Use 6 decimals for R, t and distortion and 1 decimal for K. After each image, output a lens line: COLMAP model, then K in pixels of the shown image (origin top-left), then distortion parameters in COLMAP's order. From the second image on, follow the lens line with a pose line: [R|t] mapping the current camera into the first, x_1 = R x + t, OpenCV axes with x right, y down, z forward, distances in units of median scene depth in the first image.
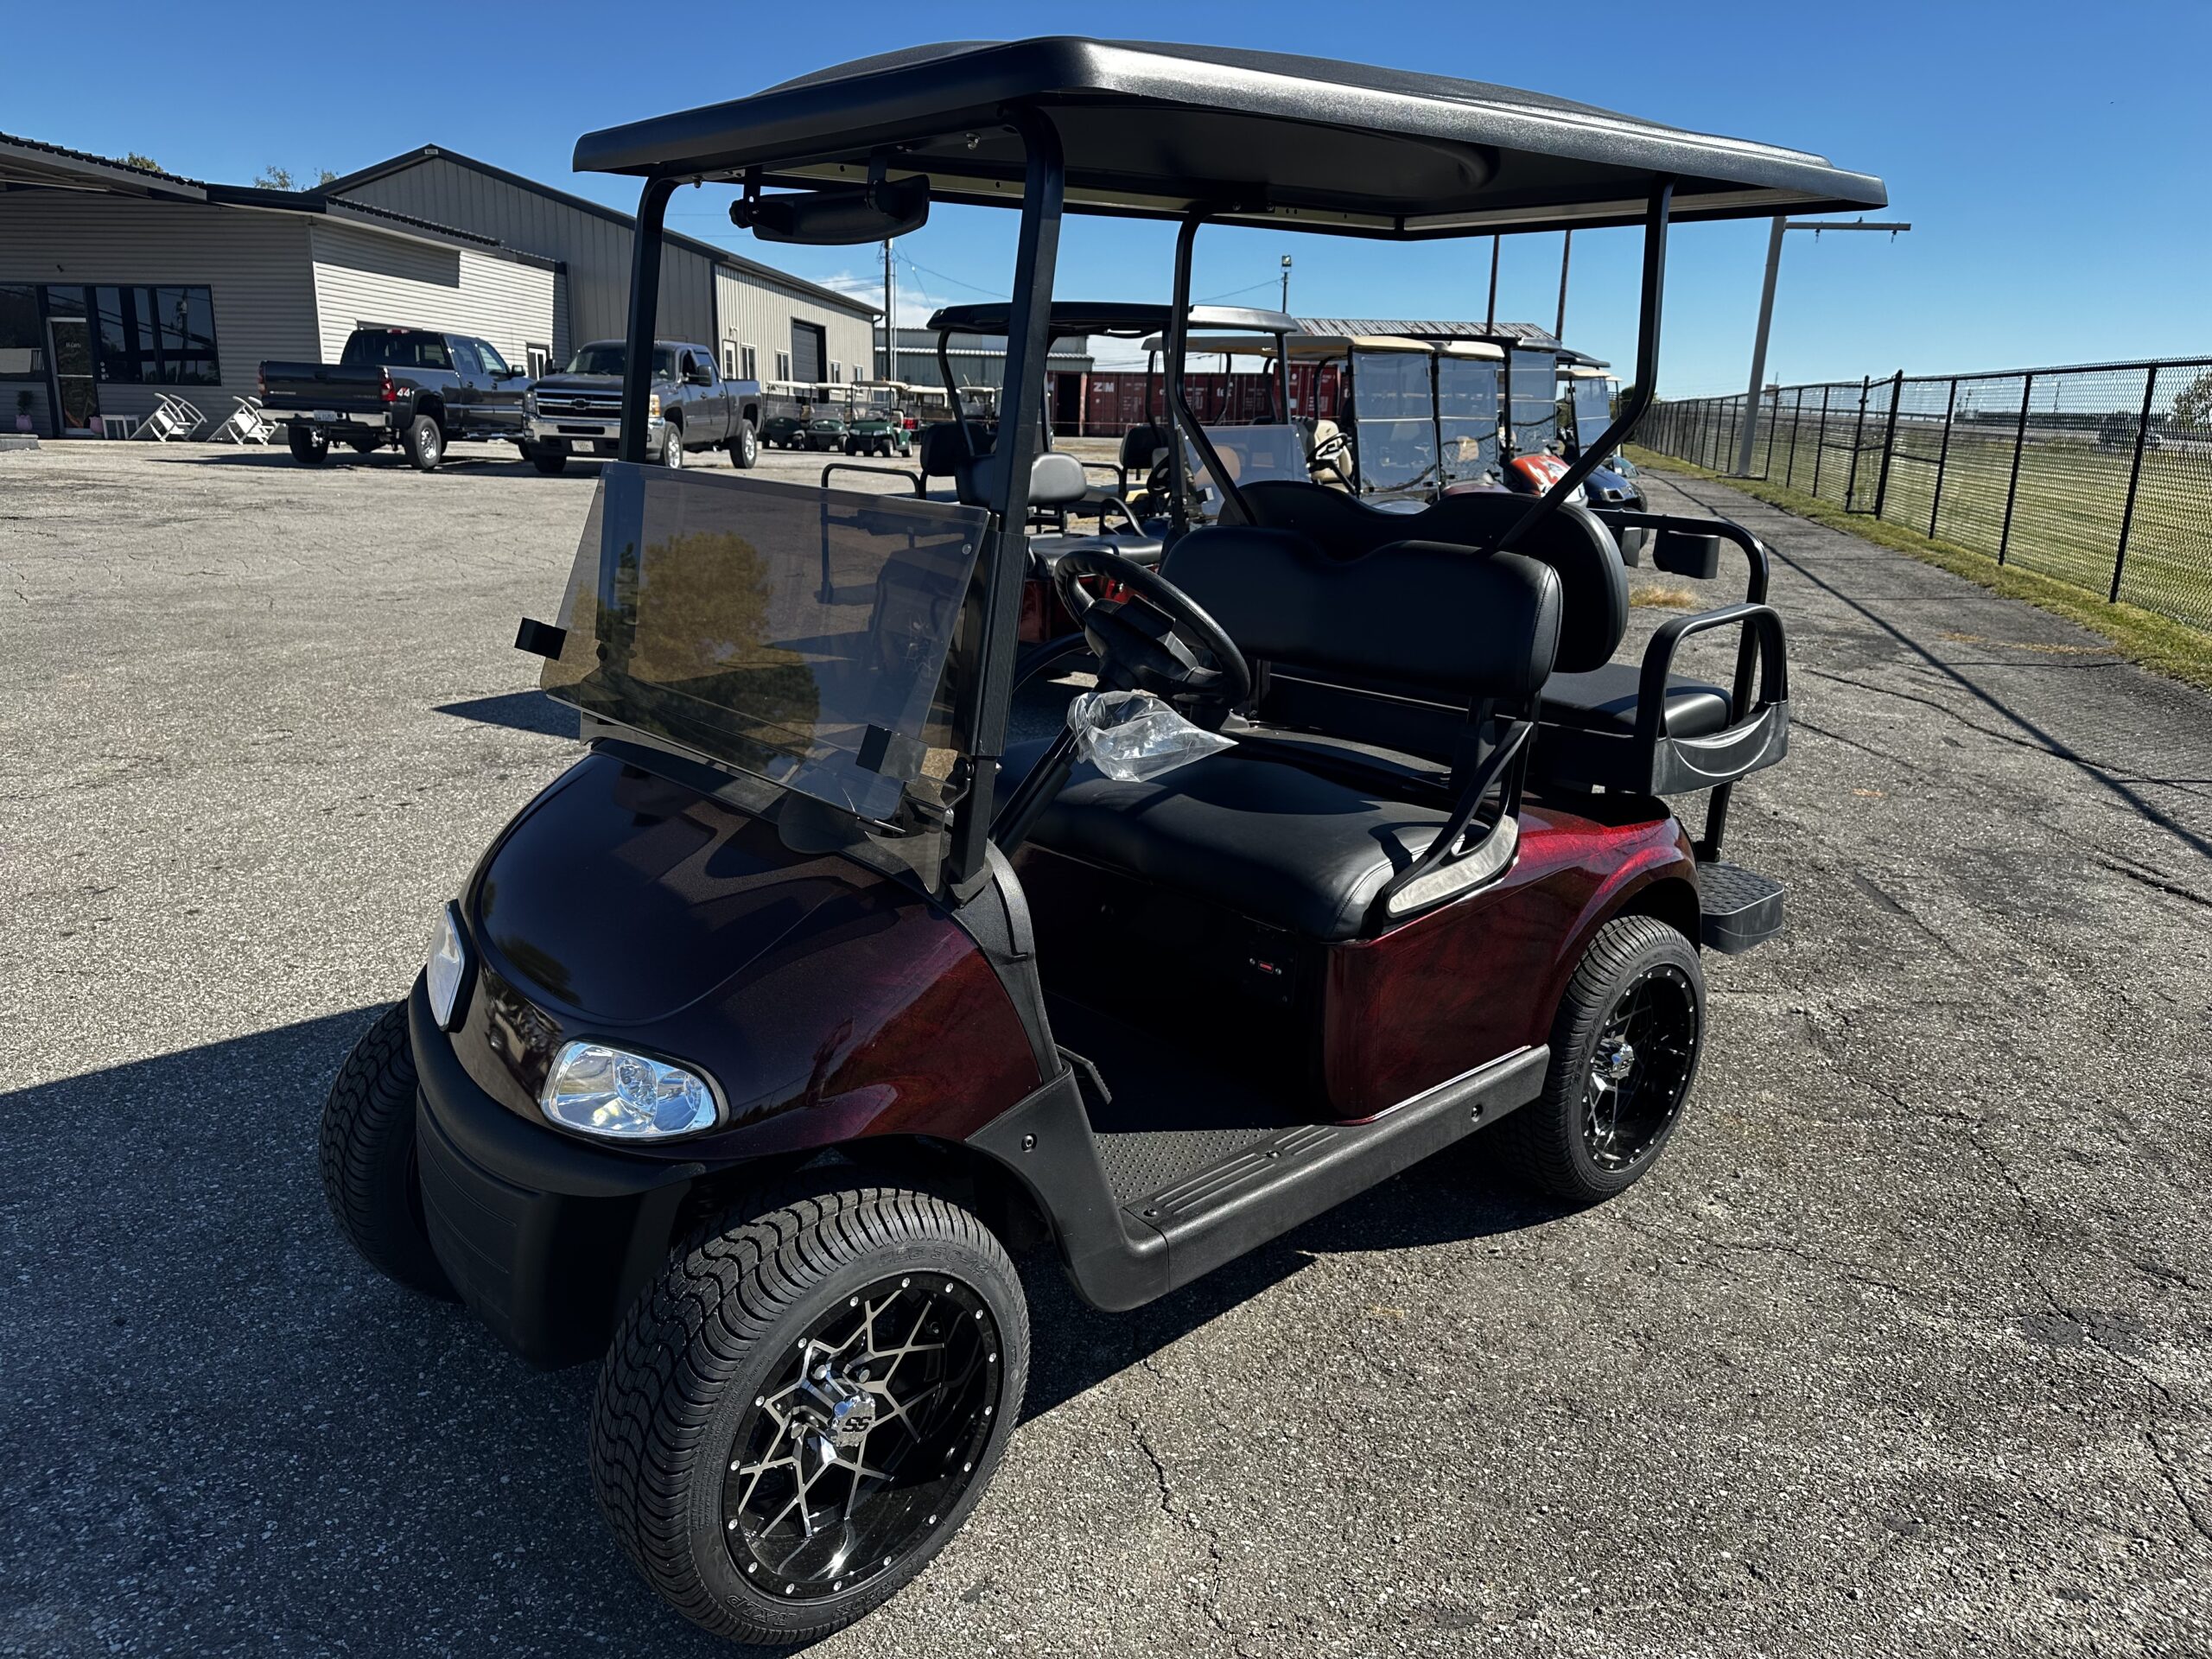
lens RADIAL K [[1564.4, 0, 1106.0], [0, 1564.4, 829.5], [0, 0, 1]] dist [-0.026513, 0.000691]
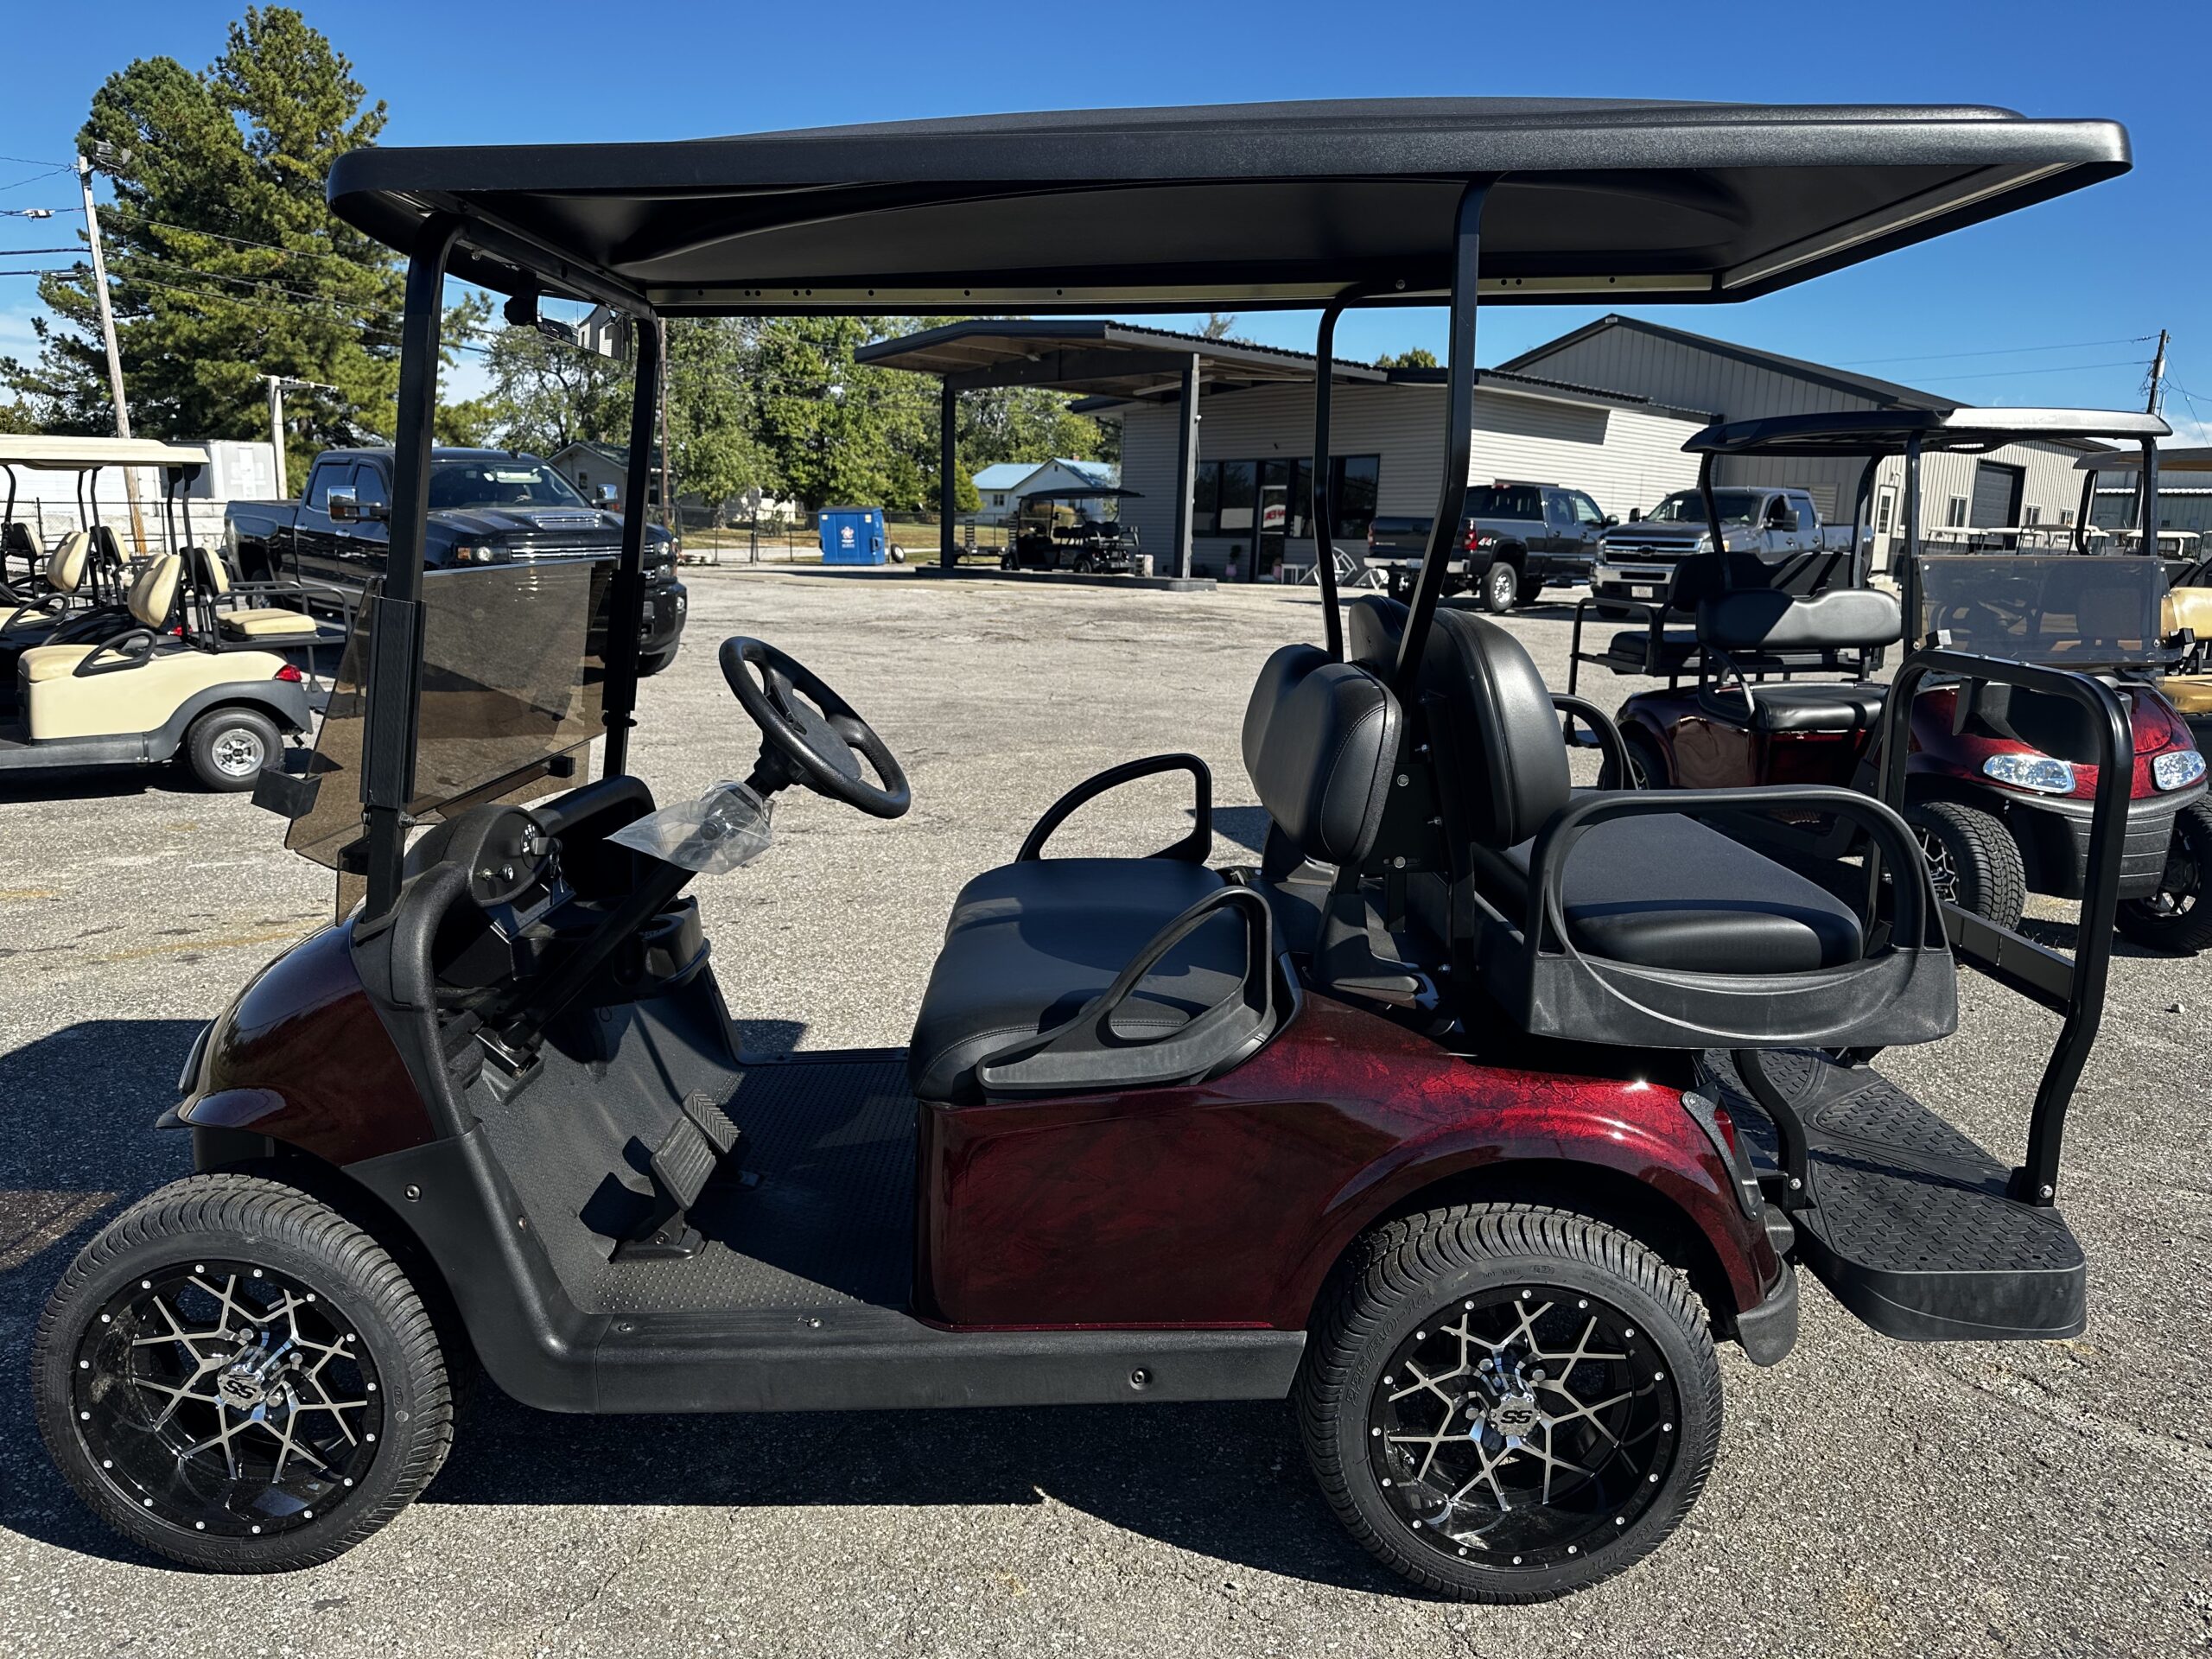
lens RADIAL K [[1564.4, 0, 1106.0], [0, 1564.4, 829.5], [0, 0, 1]] dist [-0.026513, 0.000691]
pose [[0.731130, 0.102450, -0.674502, 0.091725], [-0.166267, 0.985608, -0.030522, -0.007401], [0.661668, 0.134463, 0.737642, 0.050007]]
